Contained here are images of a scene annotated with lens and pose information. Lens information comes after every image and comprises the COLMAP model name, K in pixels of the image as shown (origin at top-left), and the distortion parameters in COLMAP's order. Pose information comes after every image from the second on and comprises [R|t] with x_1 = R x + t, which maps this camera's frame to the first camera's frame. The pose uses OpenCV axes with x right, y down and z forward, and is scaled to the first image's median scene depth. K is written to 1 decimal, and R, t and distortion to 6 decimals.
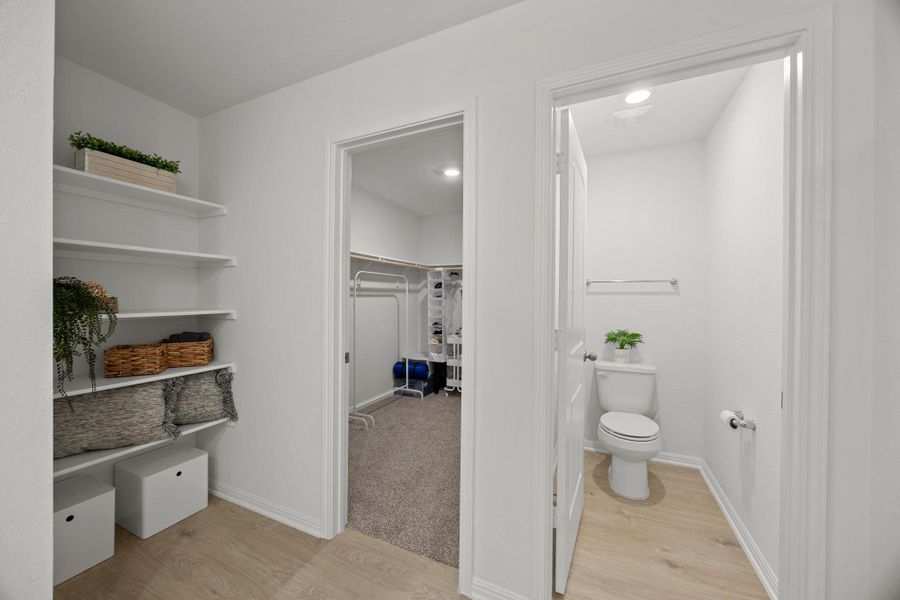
lens RADIAL K [[339.8, 0, 445.5], [0, 339.8, 298.7], [0, 0, 1]] dist [-0.002821, 0.000138]
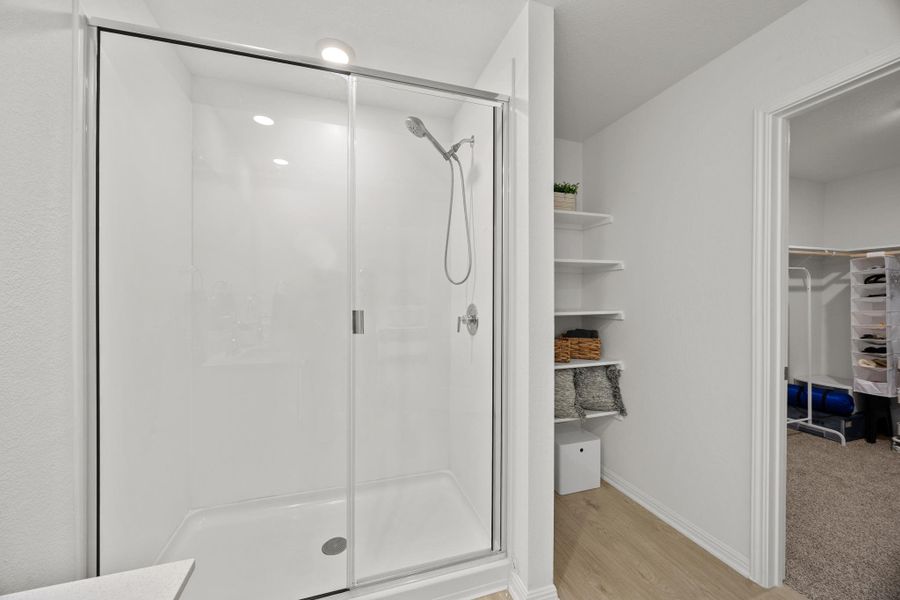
lens RADIAL K [[339.8, 0, 445.5], [0, 339.8, 298.7], [0, 0, 1]] dist [-0.002821, 0.000138]
pose [[0.675399, -0.004552, -0.737438, -0.108302], [0.003317, 0.999990, -0.003135, -0.001723], [0.737445, -0.000328, 0.675407, -0.062382]]
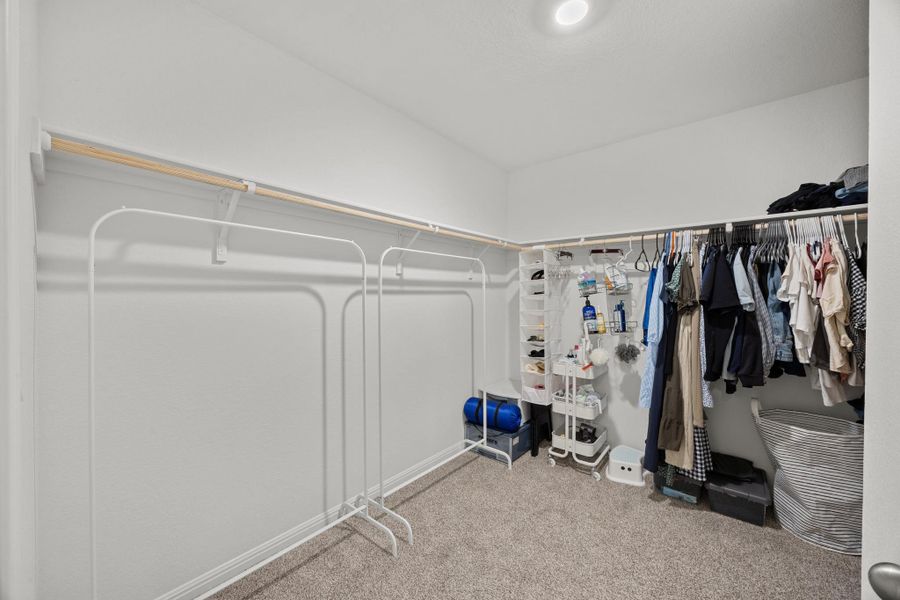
lens RADIAL K [[339.8, 0, 445.5], [0, 339.8, 298.7], [0, 0, 1]] dist [-0.002821, 0.000138]
pose [[0.961351, -0.002583, -0.275314, -0.013302], [0.004335, 0.999974, 0.005757, -0.001421], [0.275292, -0.006728, 0.961337, 0.414301]]
